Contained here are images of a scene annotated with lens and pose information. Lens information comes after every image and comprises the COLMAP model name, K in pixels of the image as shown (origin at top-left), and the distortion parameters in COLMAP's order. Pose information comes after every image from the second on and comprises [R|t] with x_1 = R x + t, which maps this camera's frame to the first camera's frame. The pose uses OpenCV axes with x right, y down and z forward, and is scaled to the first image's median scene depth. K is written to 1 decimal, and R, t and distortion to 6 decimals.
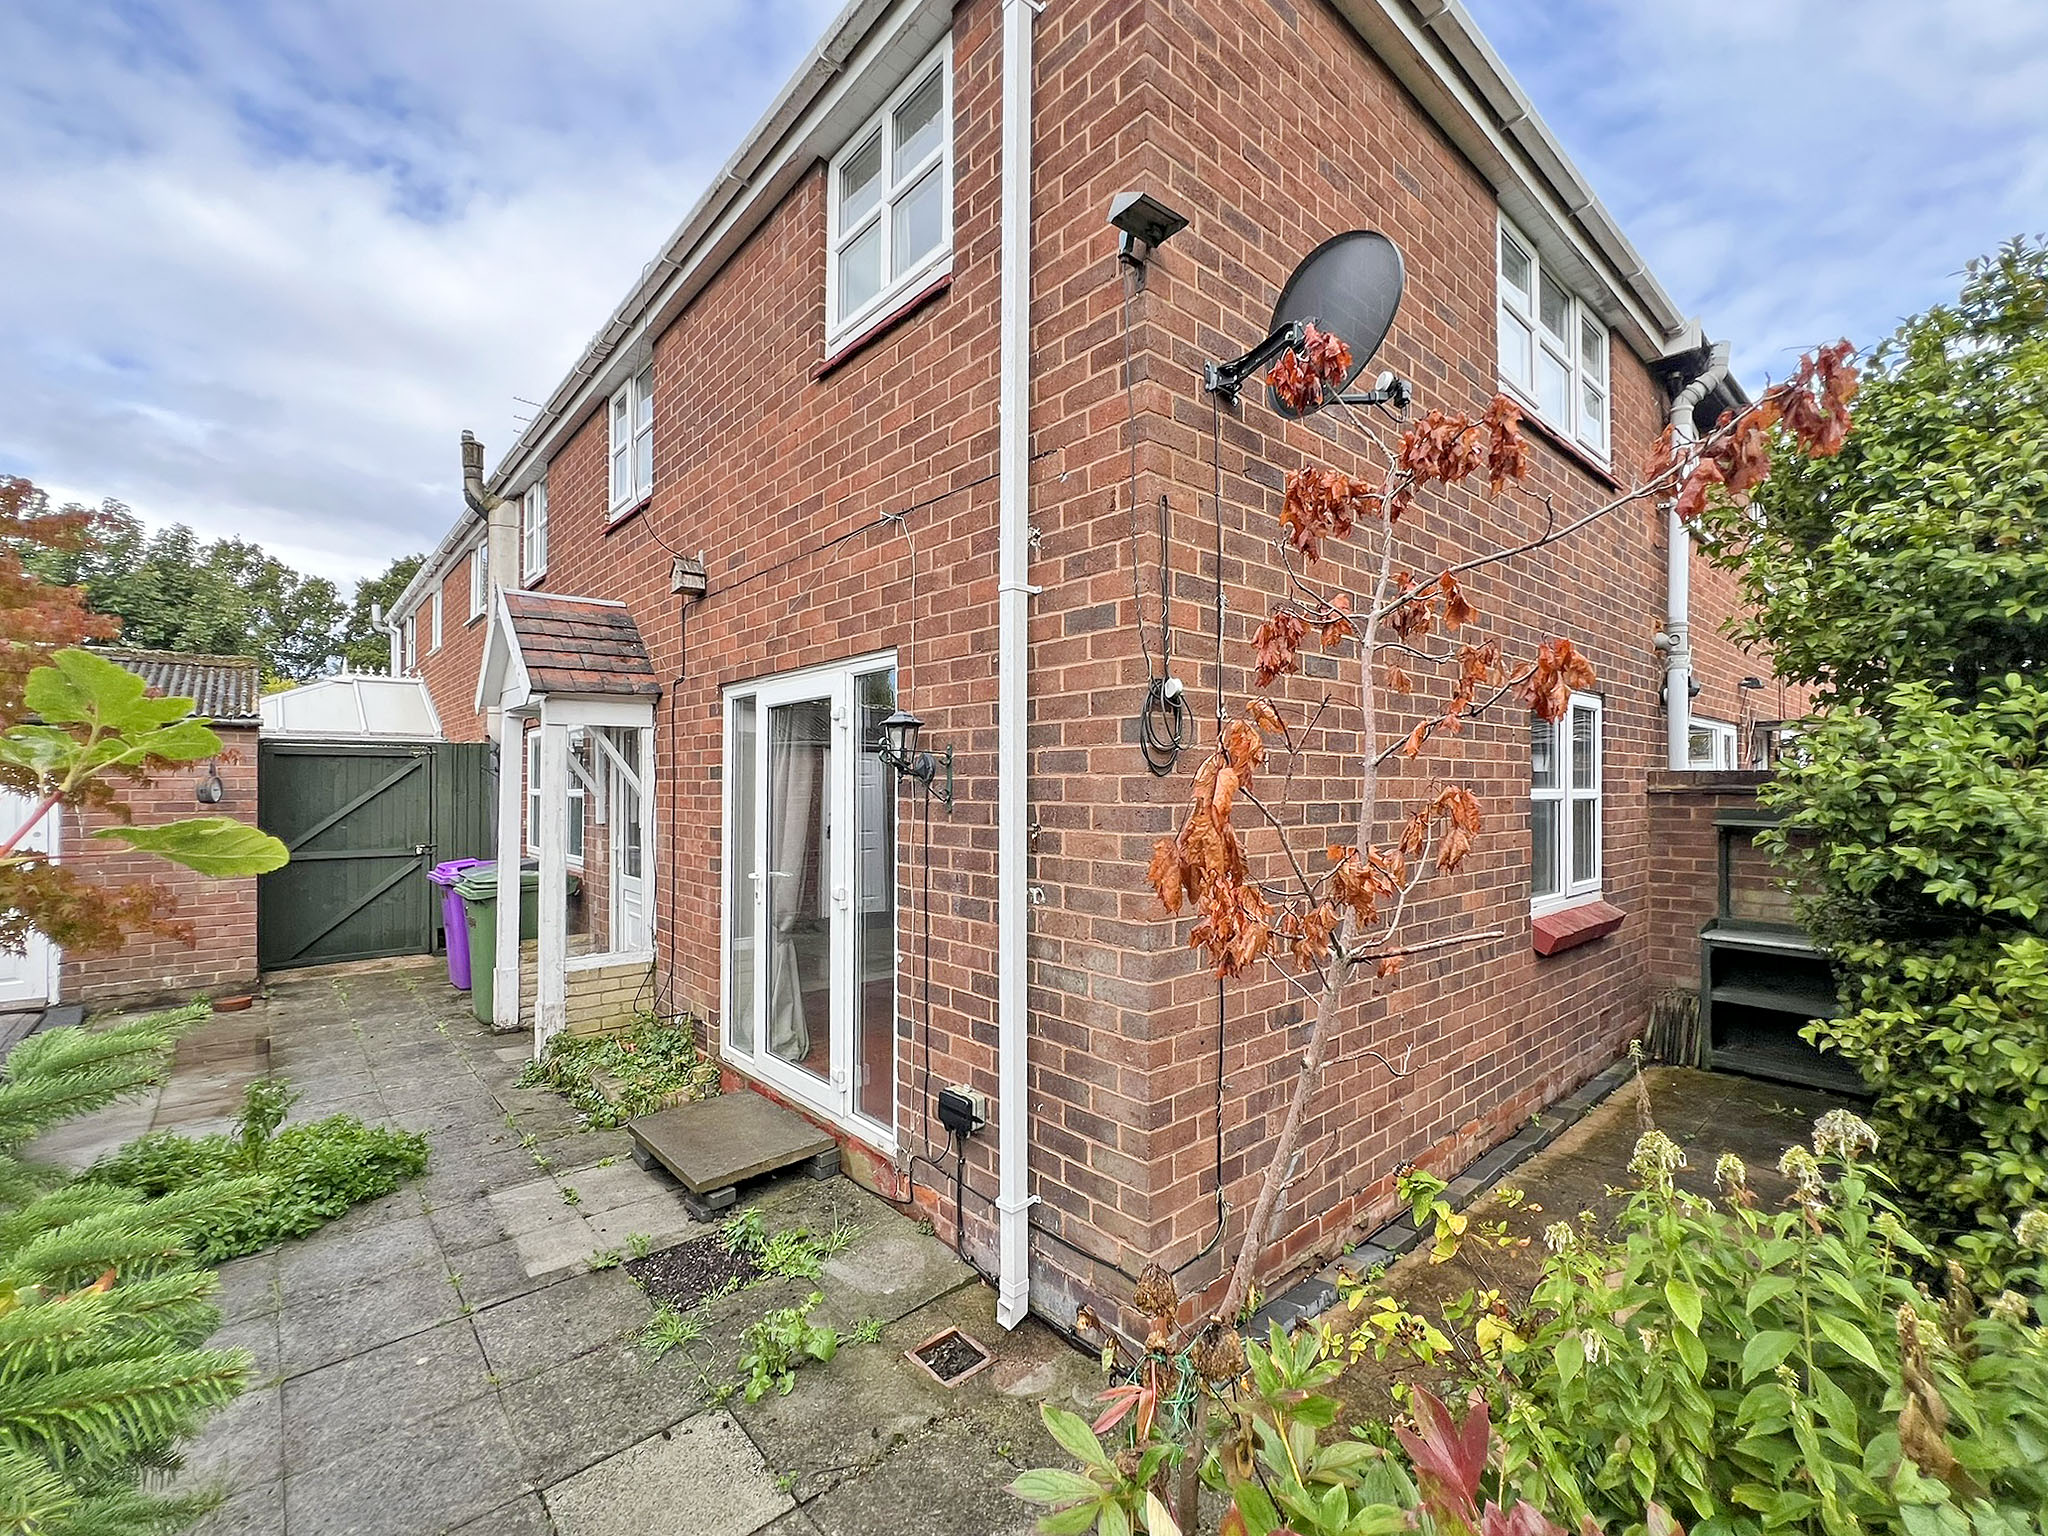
lens RADIAL K [[828.4, 0, 1017.7], [0, 828.4, 766.7], [0, 0, 1]] dist [0.000695, 0.000128]
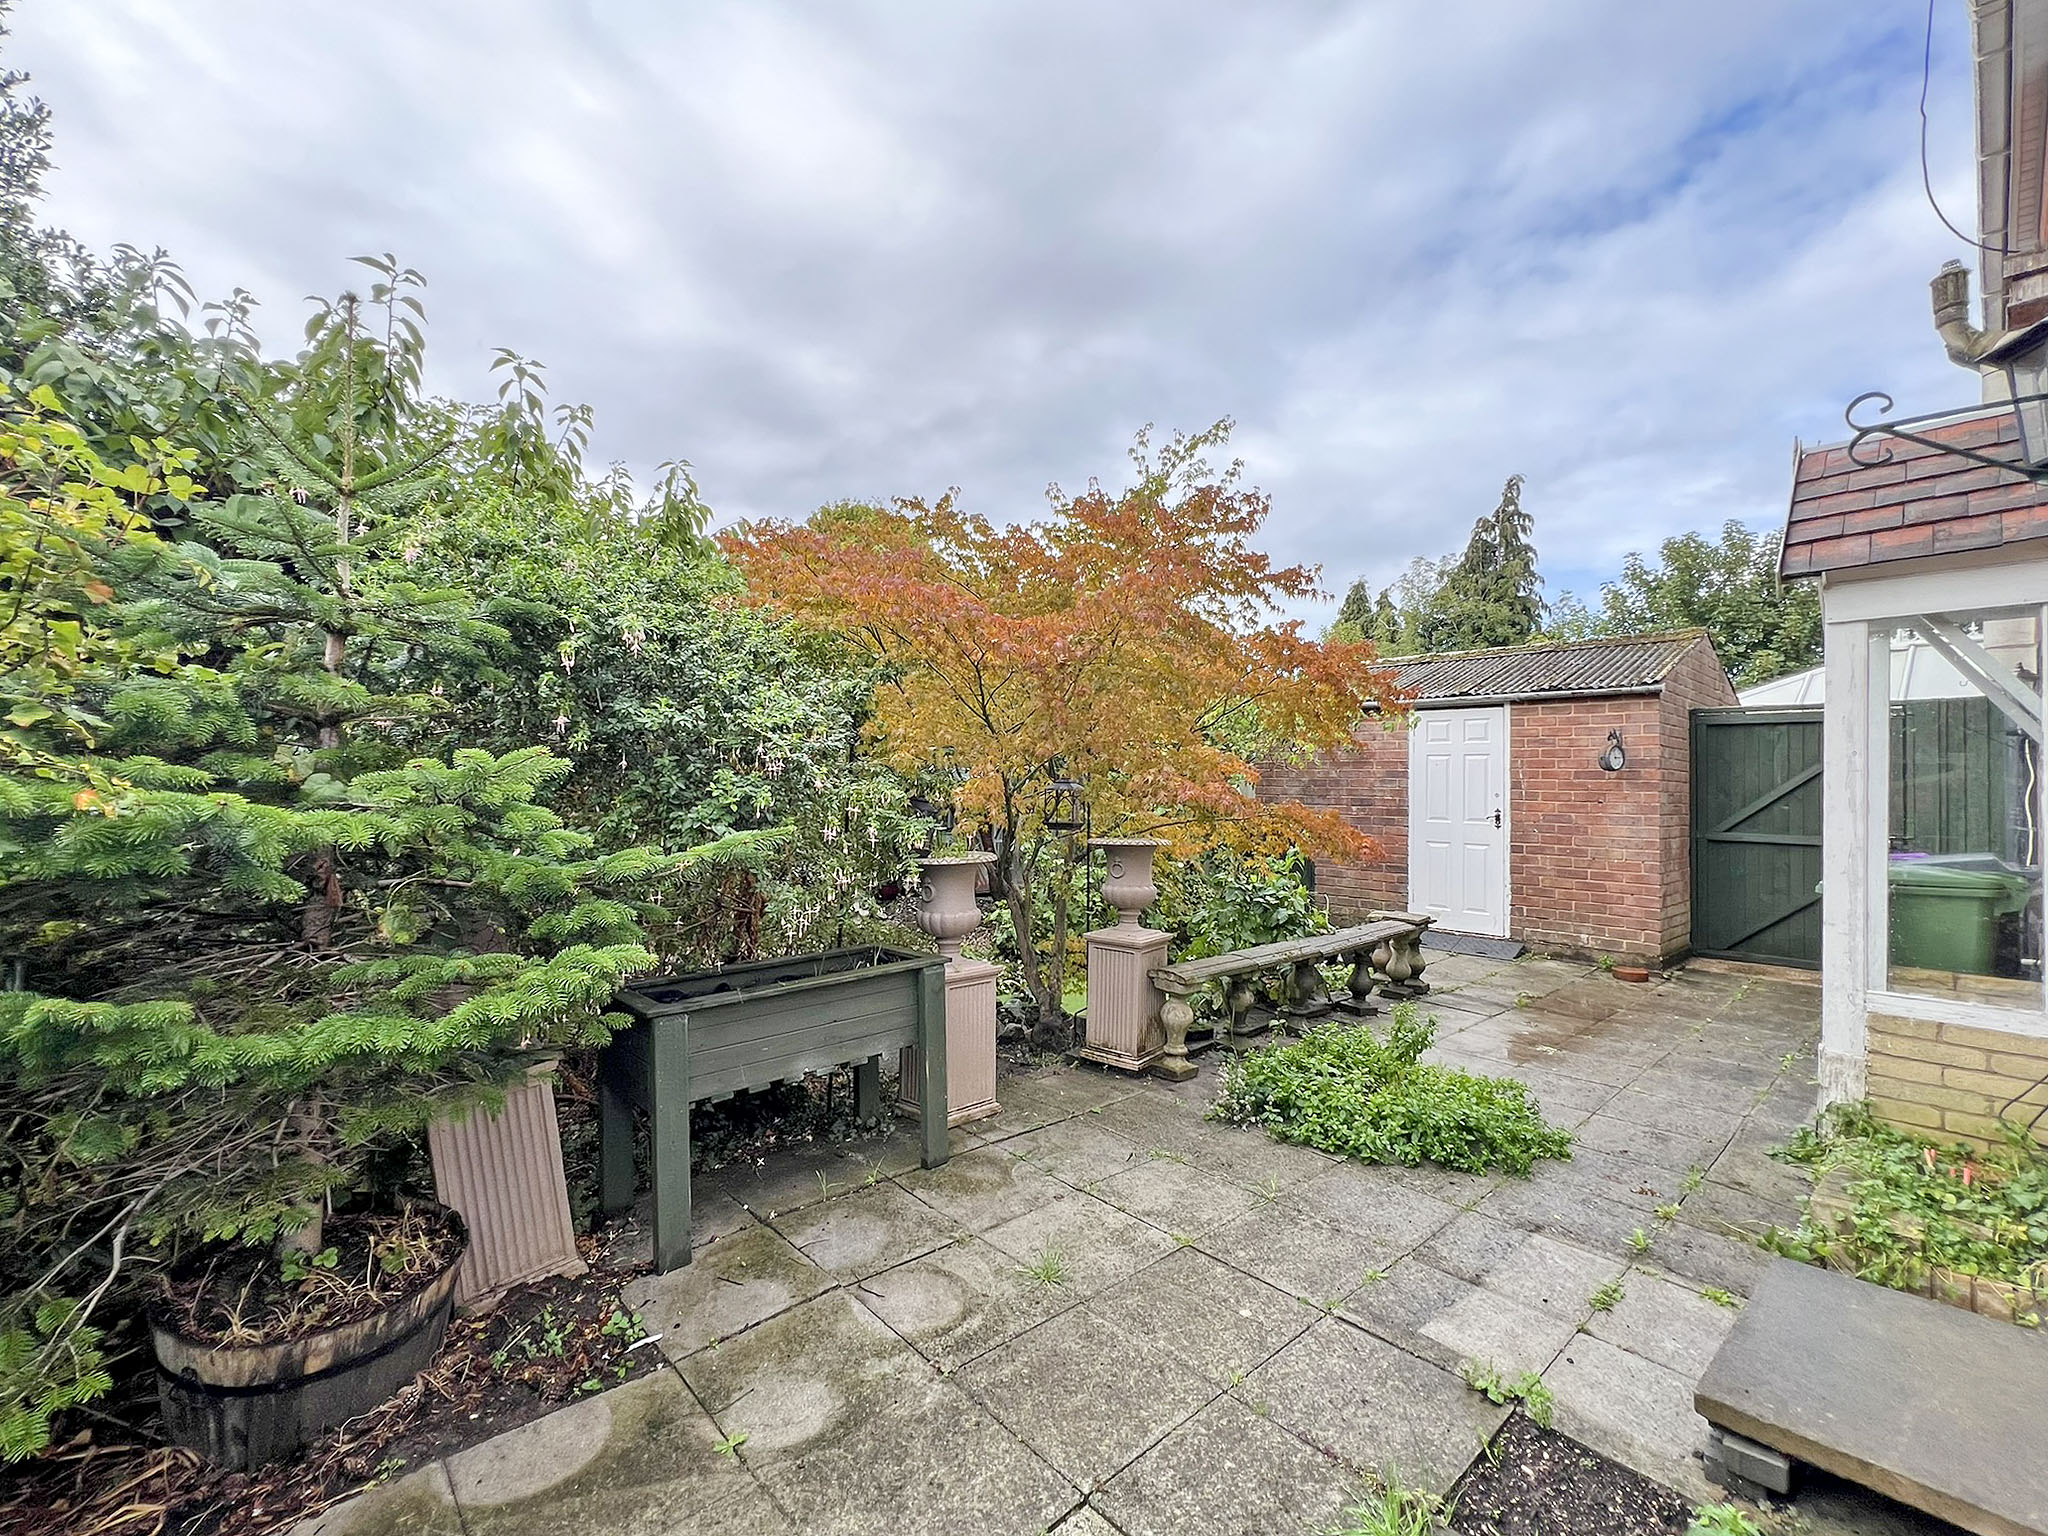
lens RADIAL K [[875.2, 0, 1025.1], [0, 875.2, 766.4], [0, 0, 1]] dist [-0.003340, -0.000182]
pose [[0.022439, -0.016894, -0.999605, 0.092970], [0.008512, 0.999824, -0.016707, 0.061187], [0.999712, -0.008133, 0.022579, 0.314995]]
